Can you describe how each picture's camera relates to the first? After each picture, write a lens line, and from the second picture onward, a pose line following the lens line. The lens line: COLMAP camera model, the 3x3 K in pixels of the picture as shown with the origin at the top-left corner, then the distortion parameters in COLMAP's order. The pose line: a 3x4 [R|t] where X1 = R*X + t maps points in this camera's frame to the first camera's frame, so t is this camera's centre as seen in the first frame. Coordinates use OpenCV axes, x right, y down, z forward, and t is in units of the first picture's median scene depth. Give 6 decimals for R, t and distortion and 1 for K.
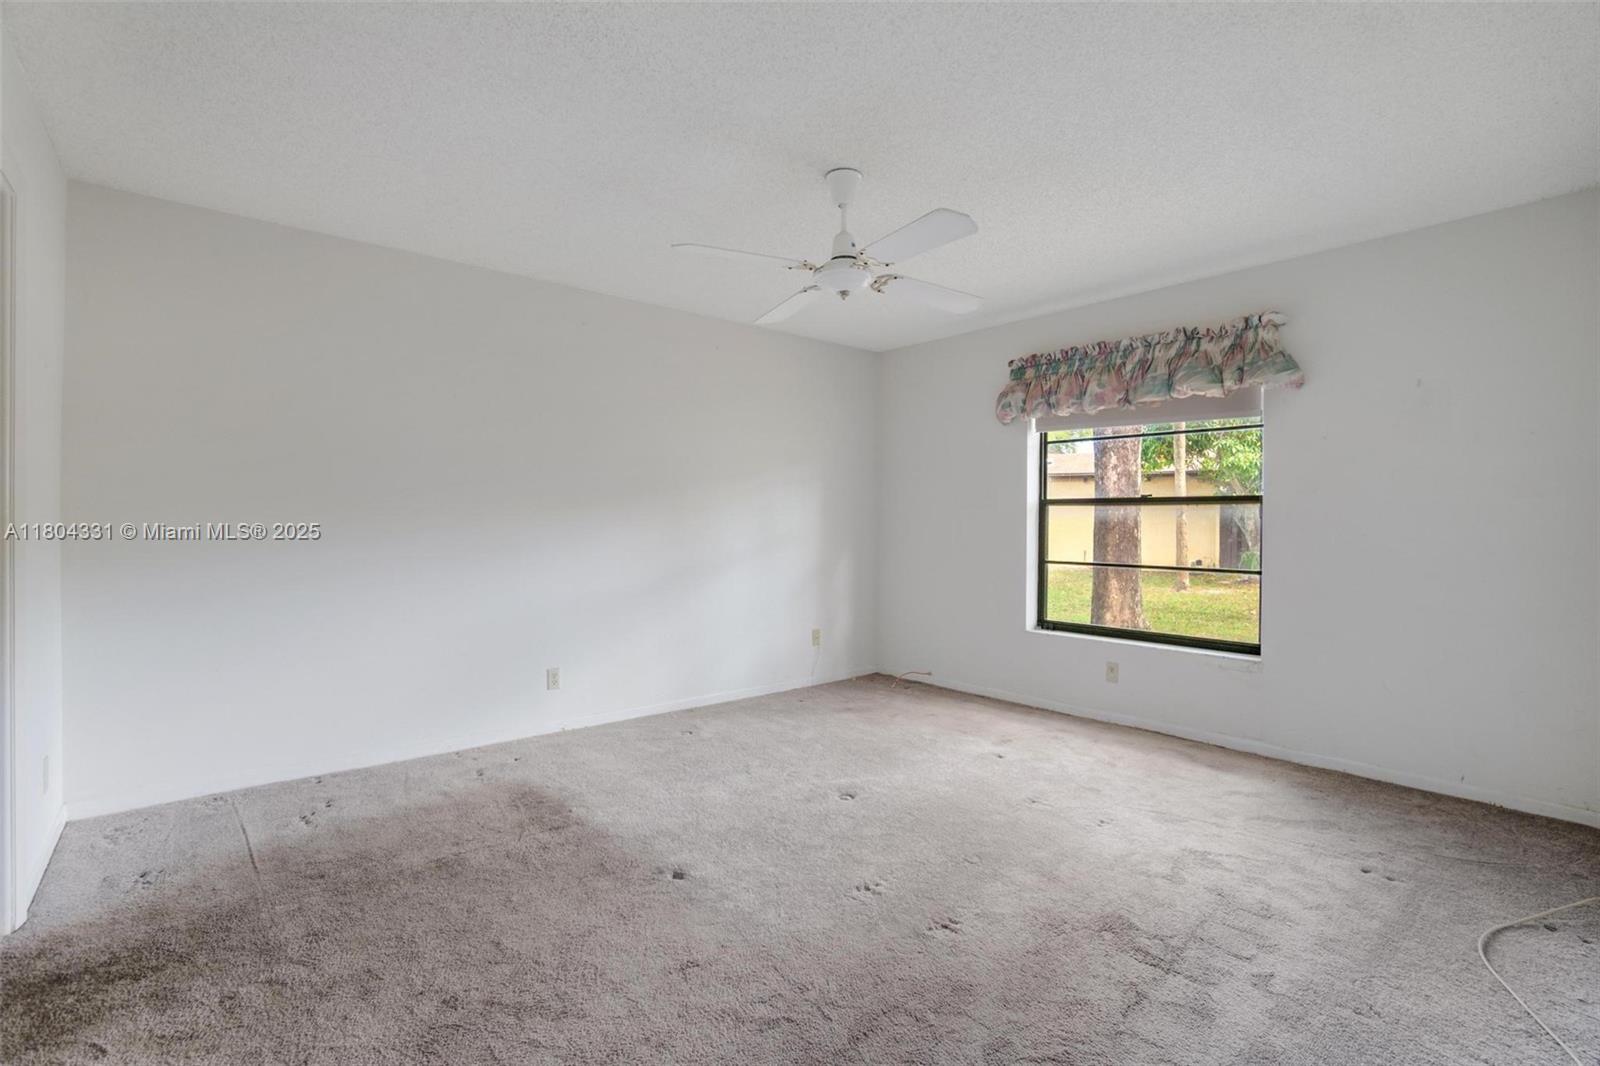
lens RADIAL K [[720.8, 0, 783.8], [0, 720.8, 531.0], [0, 0, 1]] dist [-0.064362, 0.026112]
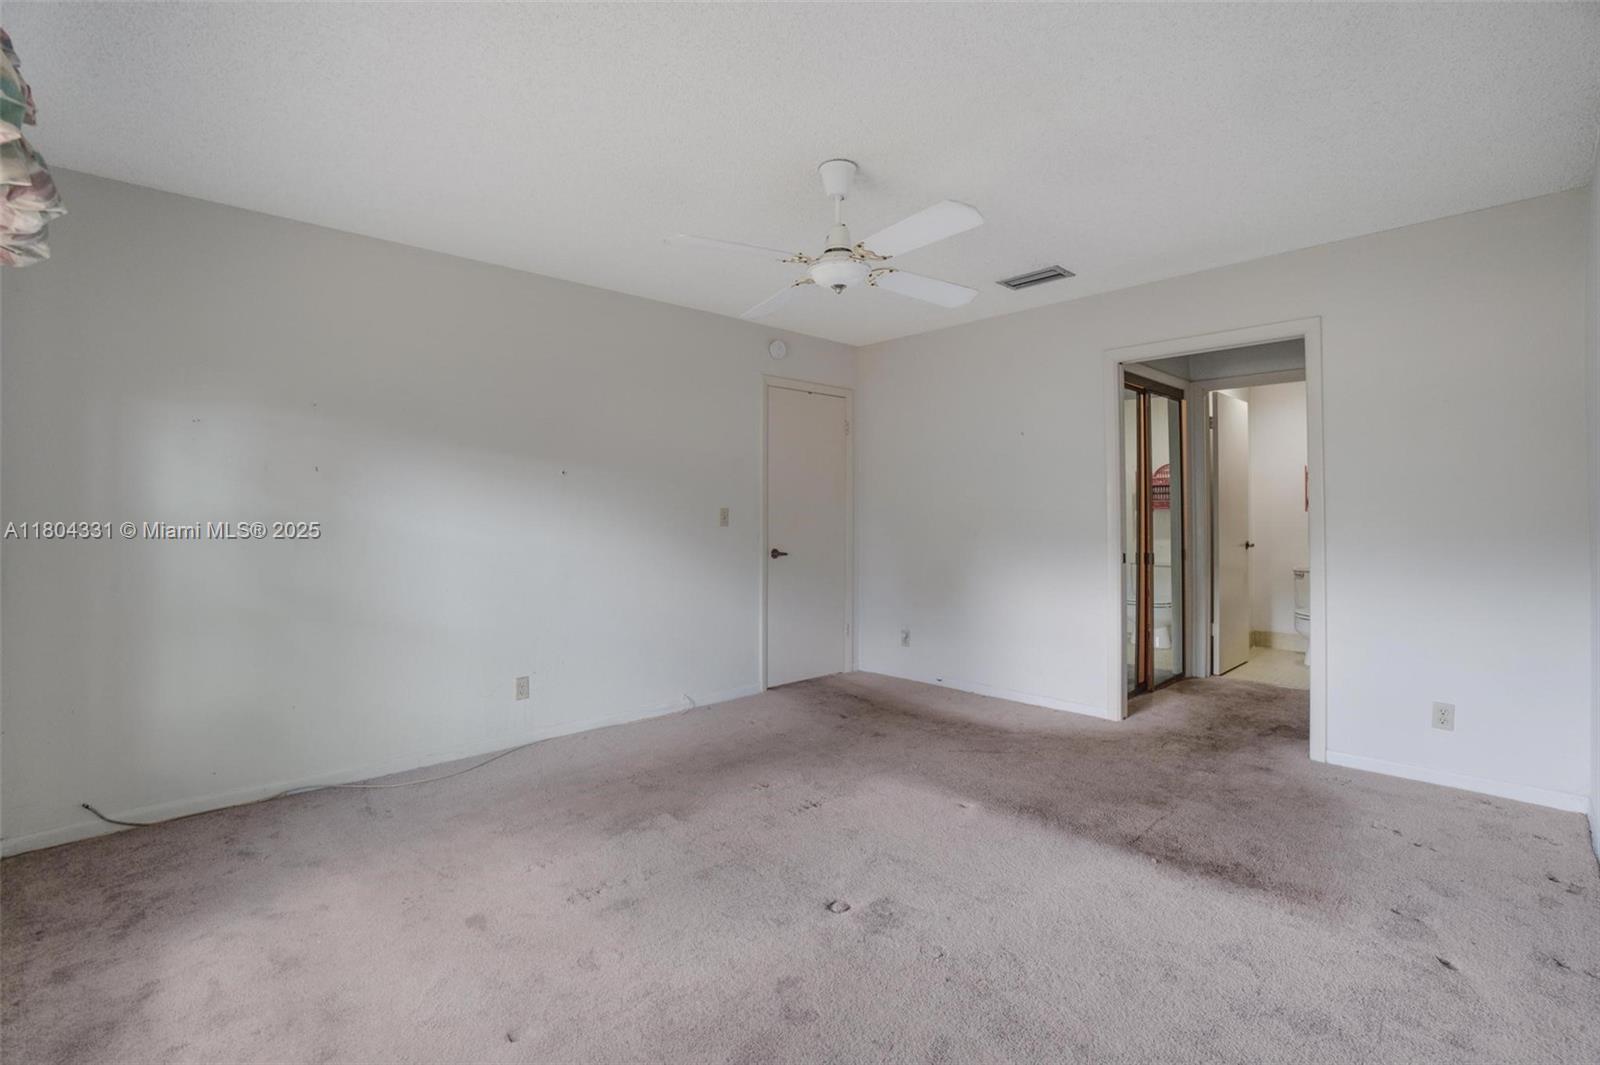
lens RADIAL K [[709.2, 0, 787.1], [0, 709.2, 521.9], [0, 0, 1]] dist [-0.067954, 0.024463]
pose [[-0.999077, -0.000485, -0.042955, 0.131295], [-0.001567, 0.999682, 0.025168, -0.026471], [0.042930, 0.025212, -0.998760, 1.315993]]
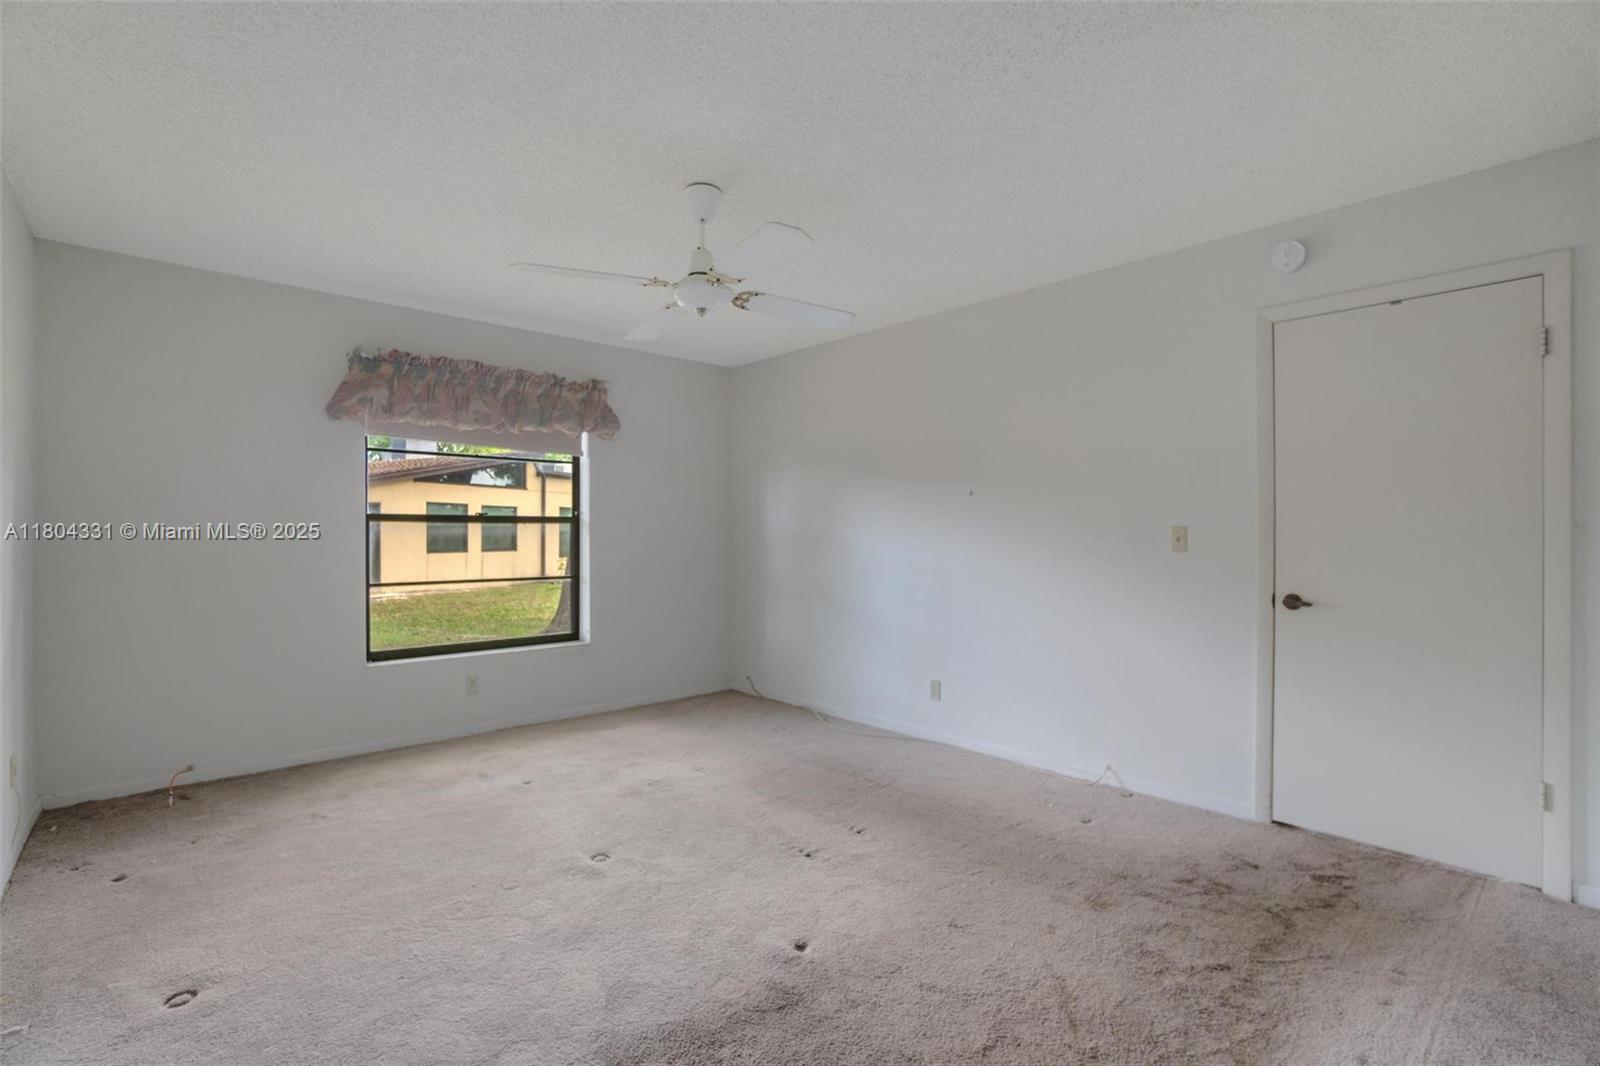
lens RADIAL K [[717.3, 0, 782.6], [0, 717.3, 542.9], [0, 0, 1]] dist [-0.061714, 0.020859]
pose [[-0.038567, -0.016381, 0.999122, -0.606901], [0.012064, 0.999785, 0.016858, -0.019265], [-0.999183, 0.012703, -0.038361, 0.628023]]
